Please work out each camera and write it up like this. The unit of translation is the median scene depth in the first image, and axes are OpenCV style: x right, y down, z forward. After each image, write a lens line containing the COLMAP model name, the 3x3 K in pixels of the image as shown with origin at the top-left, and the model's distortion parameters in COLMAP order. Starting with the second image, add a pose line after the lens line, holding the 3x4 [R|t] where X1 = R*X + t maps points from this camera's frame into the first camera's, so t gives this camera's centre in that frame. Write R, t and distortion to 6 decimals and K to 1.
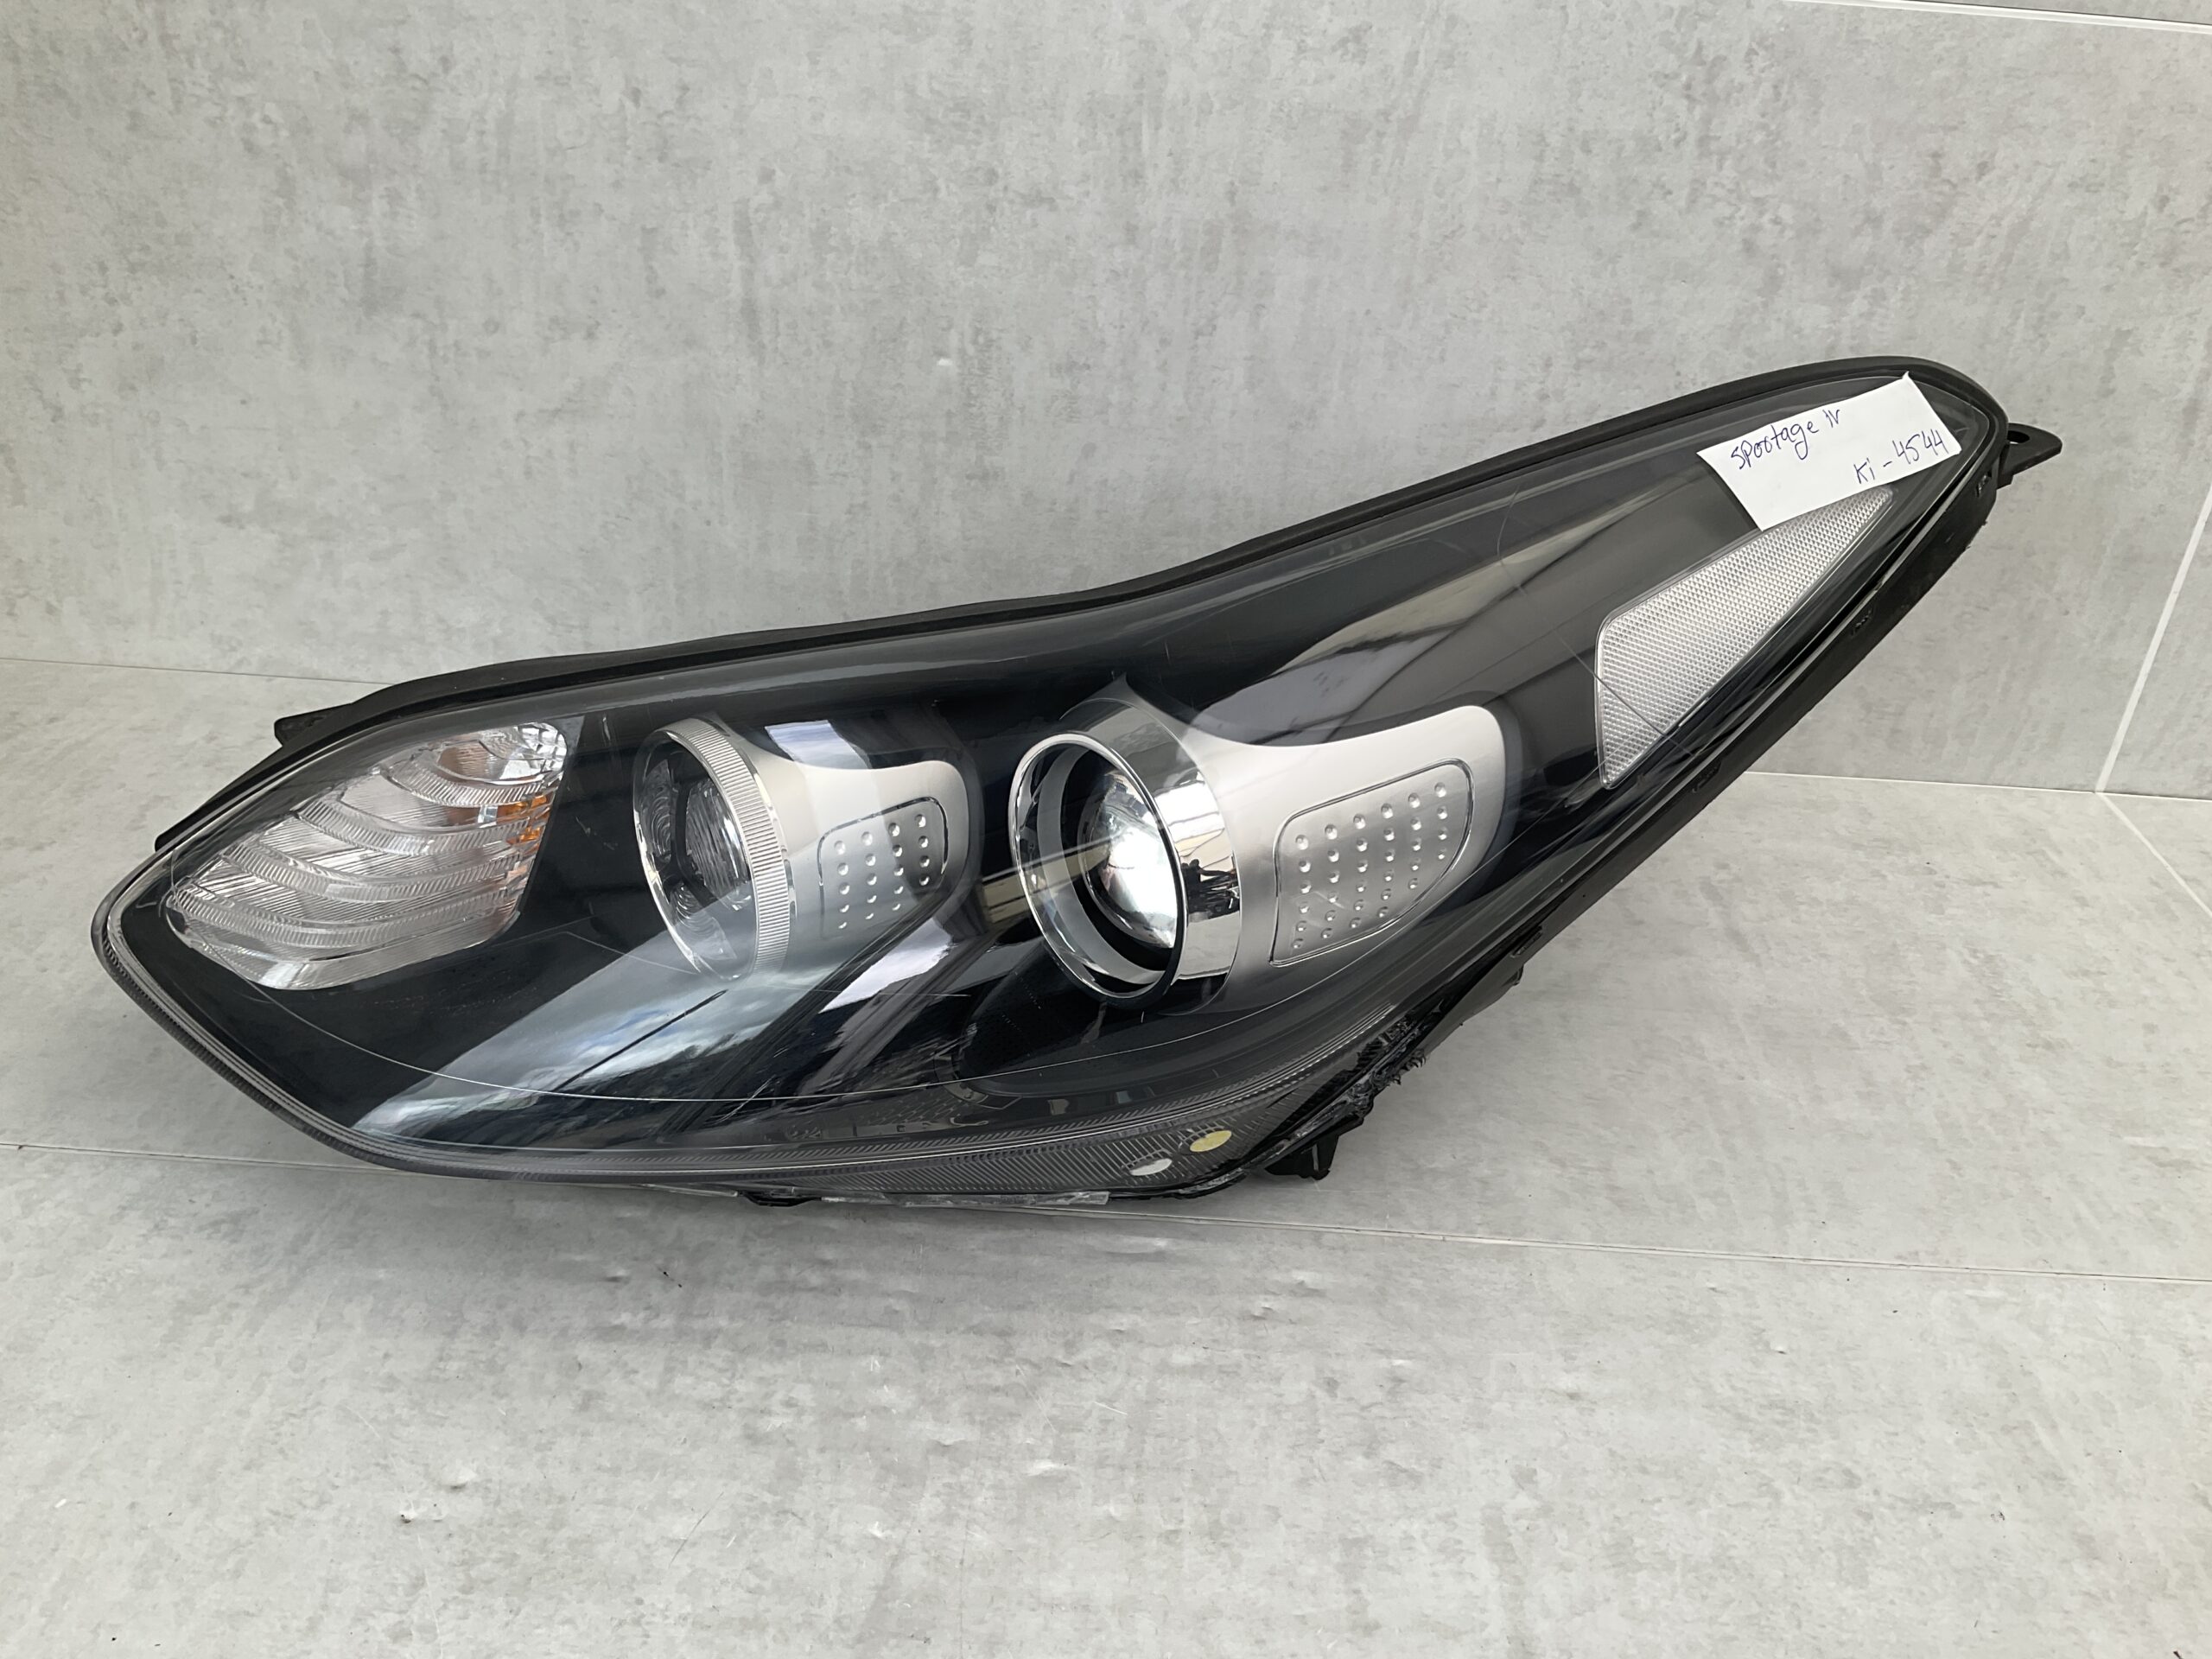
lens RADIAL K [[1873.5, 0, 1160.0], [0, 1873.5, 815.1], [0, 0, 1]] dist [0.057840, -0.145126]
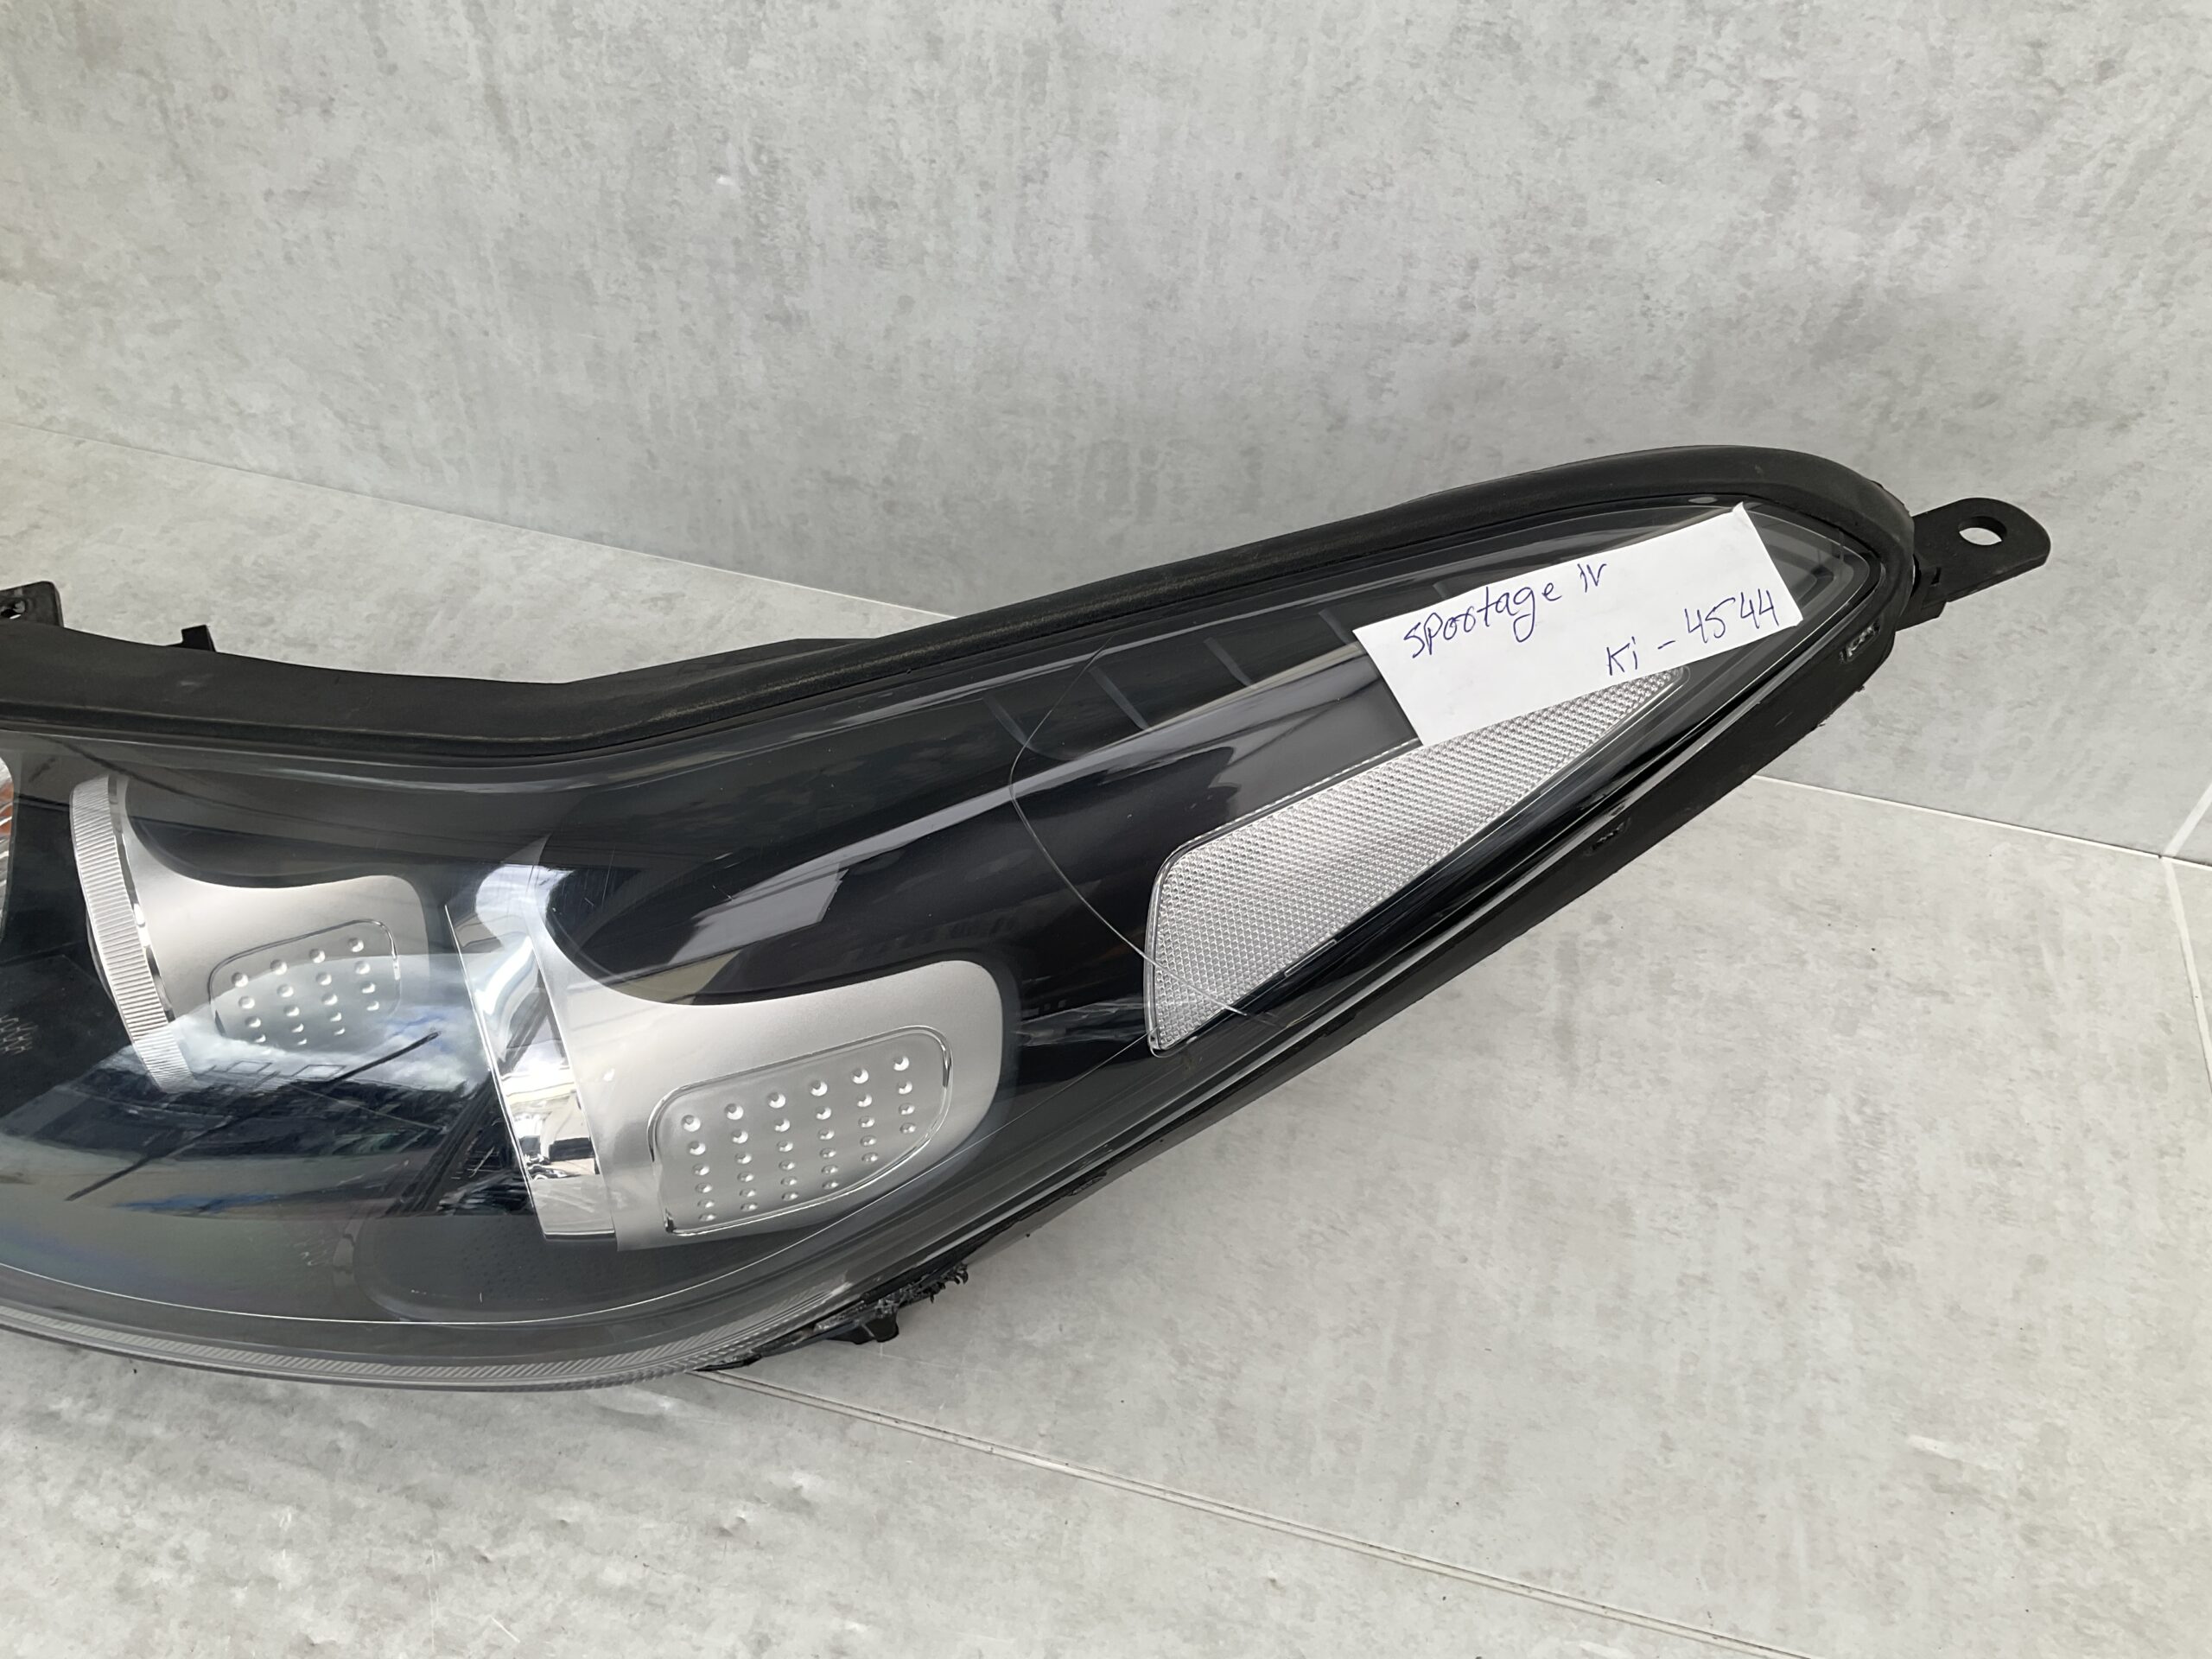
lens RADIAL K [[1873.5, 0, 1169.1], [0, 1873.5, 827.5], [0, 0, 1]] dist [0.057840, -0.145126]
pose [[0.975551, 0.154316, -0.156485, 0.241356], [-0.107172, 0.955658, 0.274285, -0.219469], [0.191873, -0.250808, 0.948831, 0.202508]]
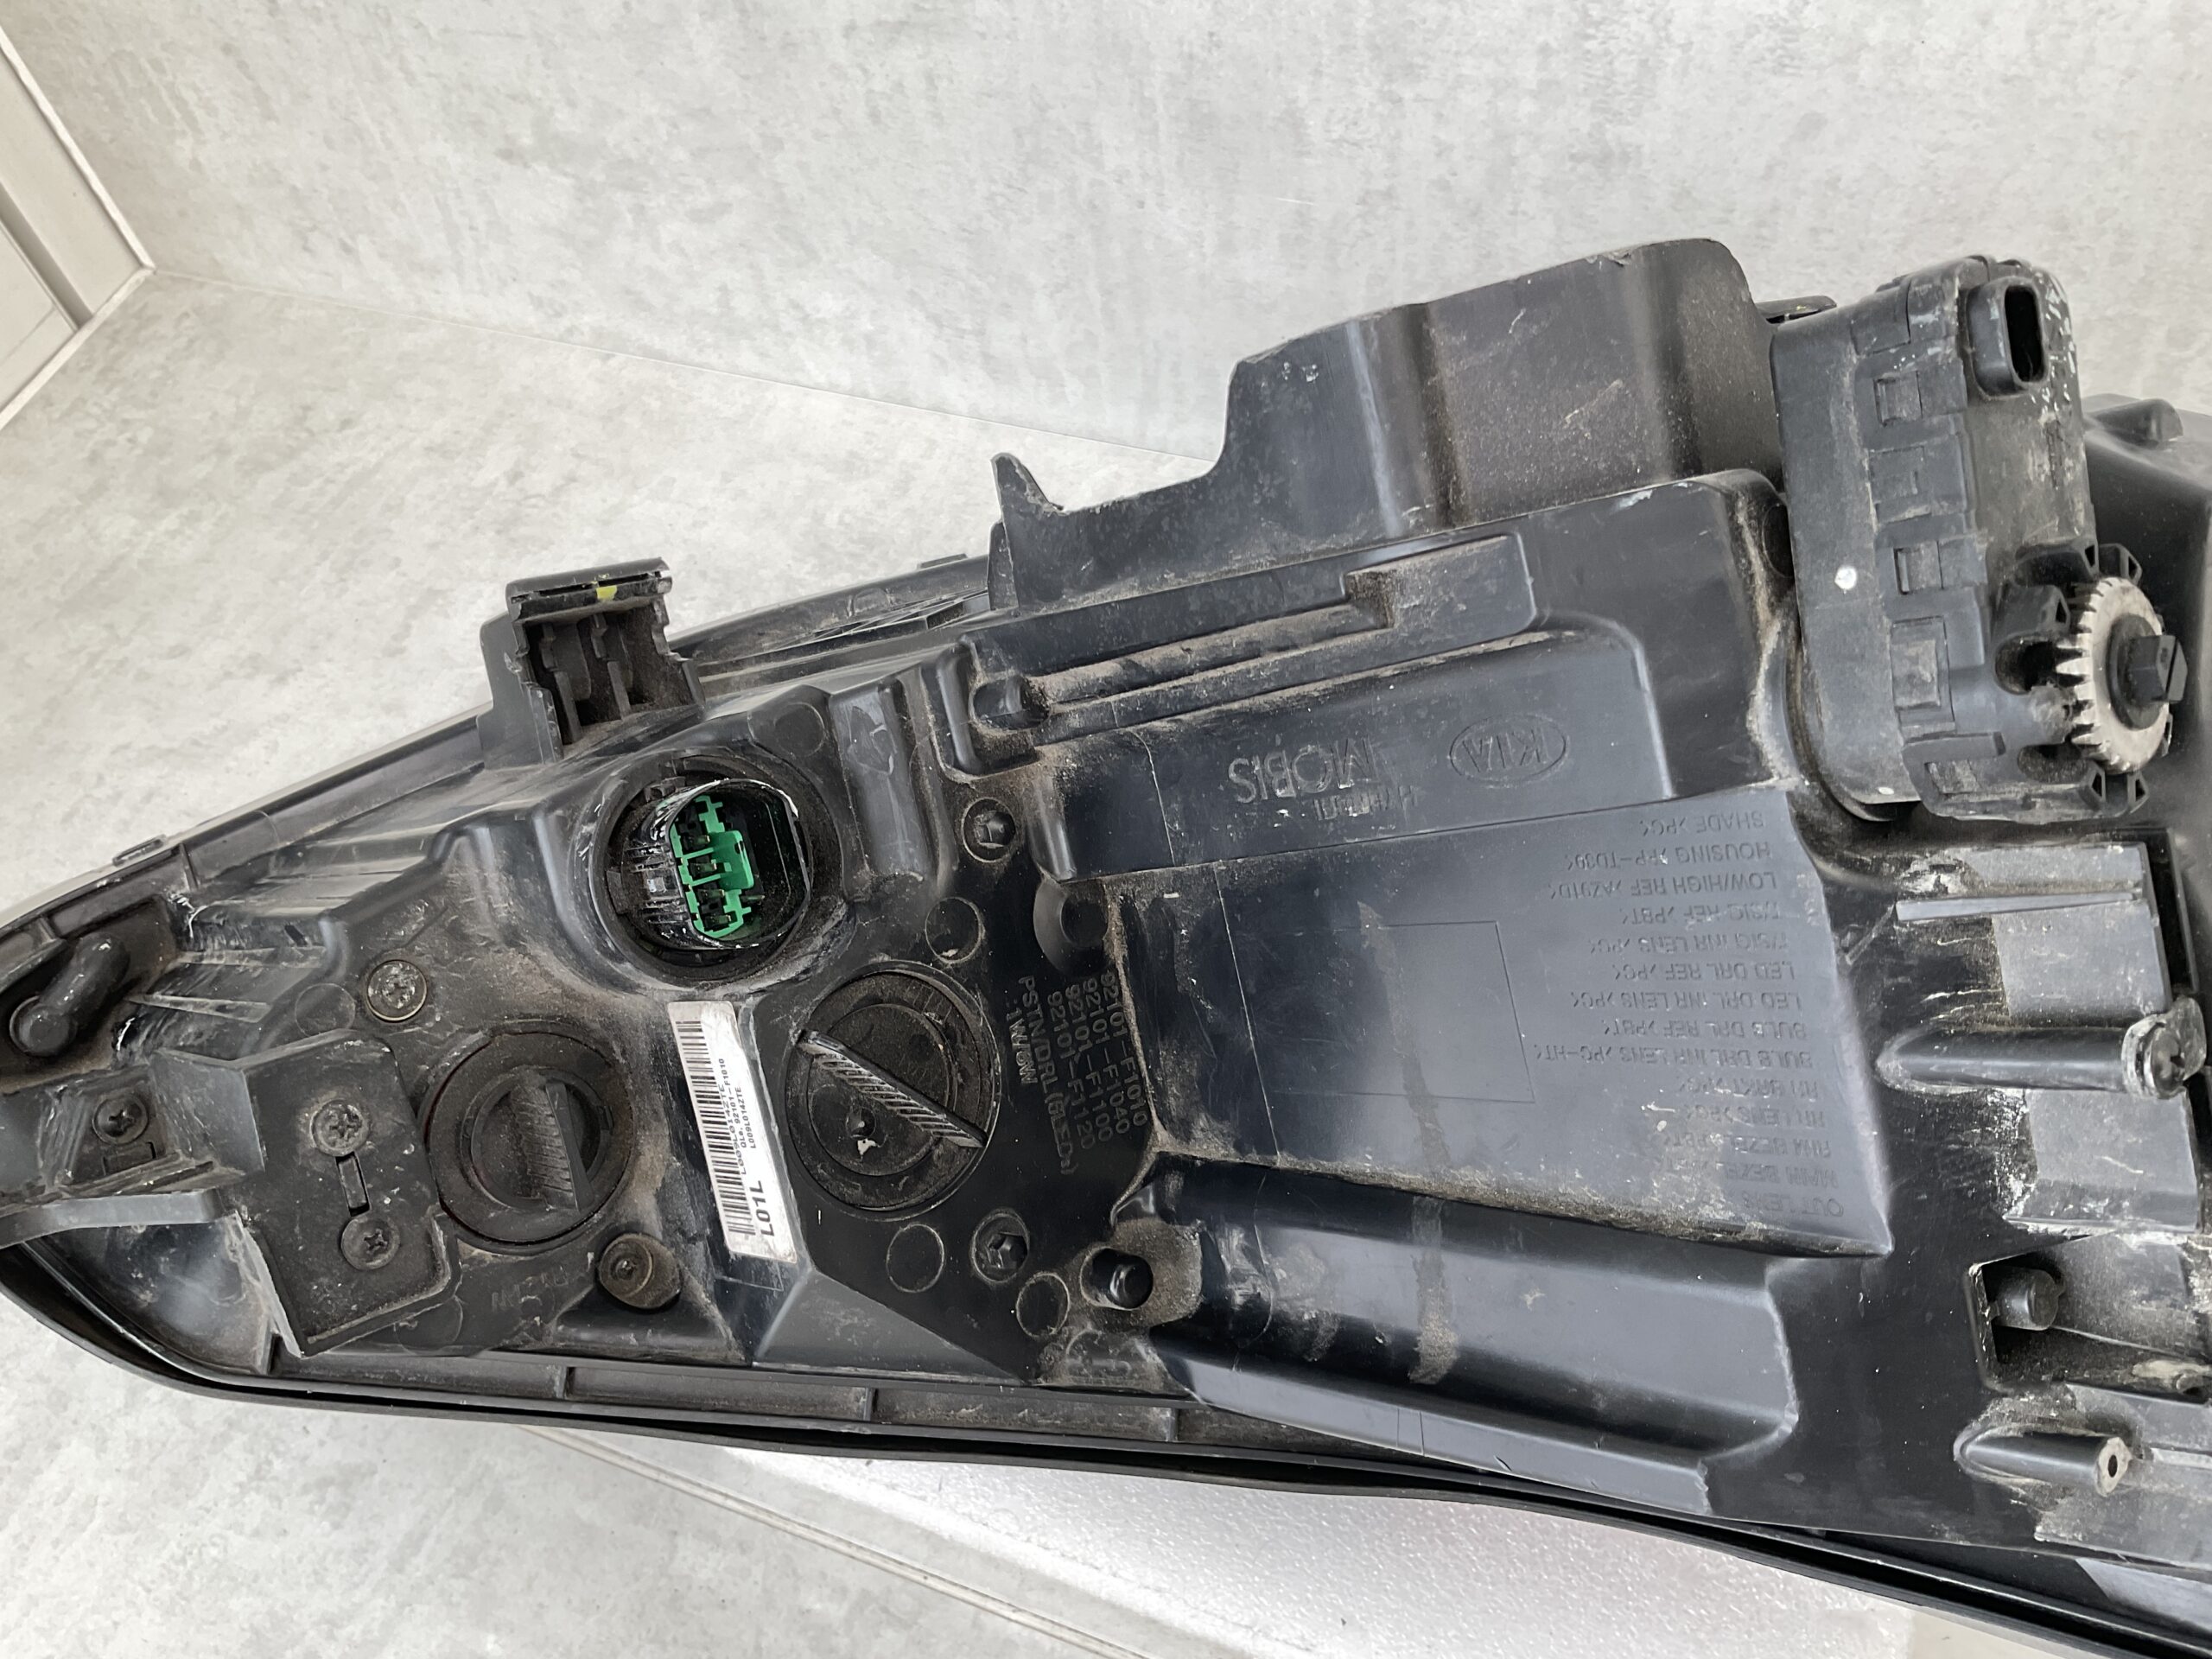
lens RADIAL K [[1873.5, 0, 1110.1], [0, 1873.5, 812.8], [0, 0, 1]] dist [0.057840, -0.145126]
pose [[0.919146, 0.178383, -0.351214, 0.000865], [-0.013892, 0.905714, 0.423661, -0.247152], [0.393673, -0.384527, 0.834961, 0.429039]]
